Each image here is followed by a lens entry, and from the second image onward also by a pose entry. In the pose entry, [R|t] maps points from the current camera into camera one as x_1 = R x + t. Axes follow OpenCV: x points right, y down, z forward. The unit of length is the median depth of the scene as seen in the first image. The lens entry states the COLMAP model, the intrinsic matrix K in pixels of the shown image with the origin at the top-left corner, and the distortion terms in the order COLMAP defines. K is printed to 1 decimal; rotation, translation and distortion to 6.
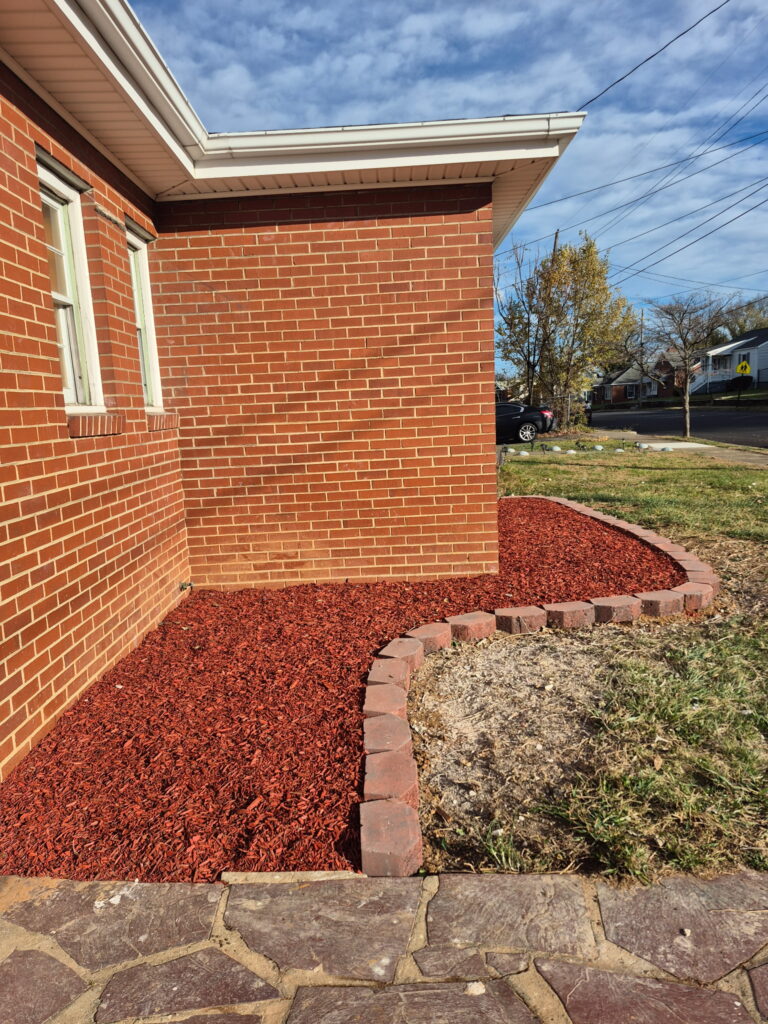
lens RADIAL K [[676.6, 0, 366.0], [0, 676.6, 511.4], [0, 0, 1]] dist [0.058740, -0.071717]
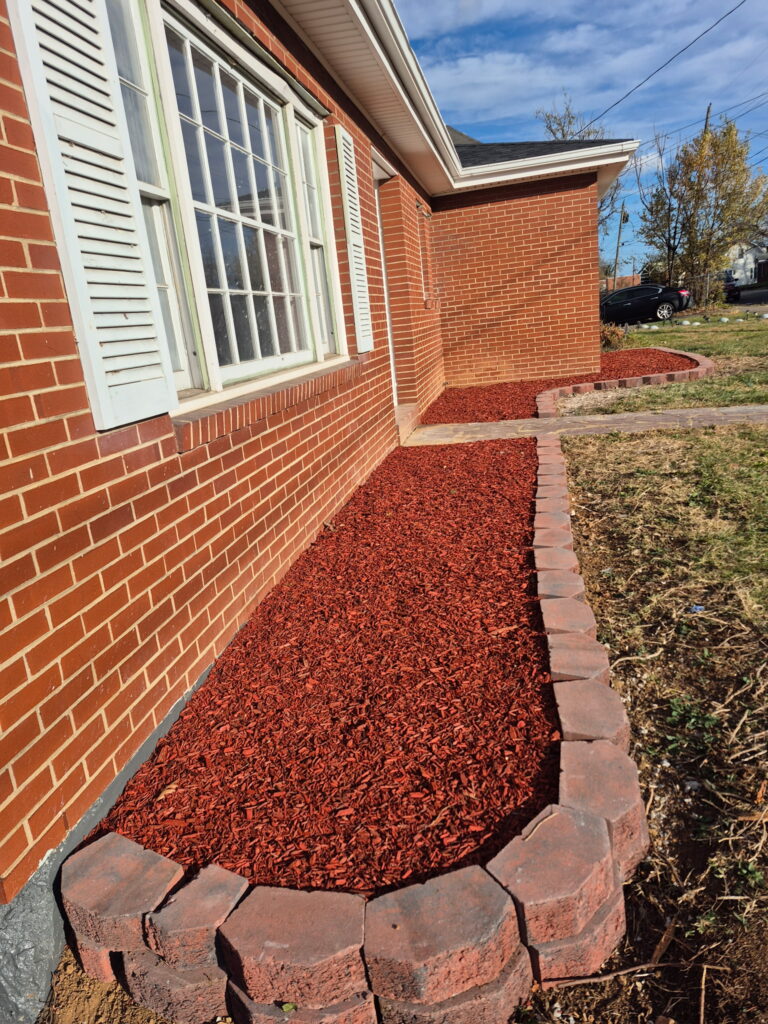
lens RADIAL K [[676.6, 0, 366.0], [0, 676.6, 511.4], [0, 0, 1]] dist [0.058740, -0.071717]
pose [[0.978758, -0.004905, -0.204961, -0.070856], [0.032985, 0.990458, 0.133809, 0.208354], [0.202348, -0.137727, 0.969580, -1.154302]]
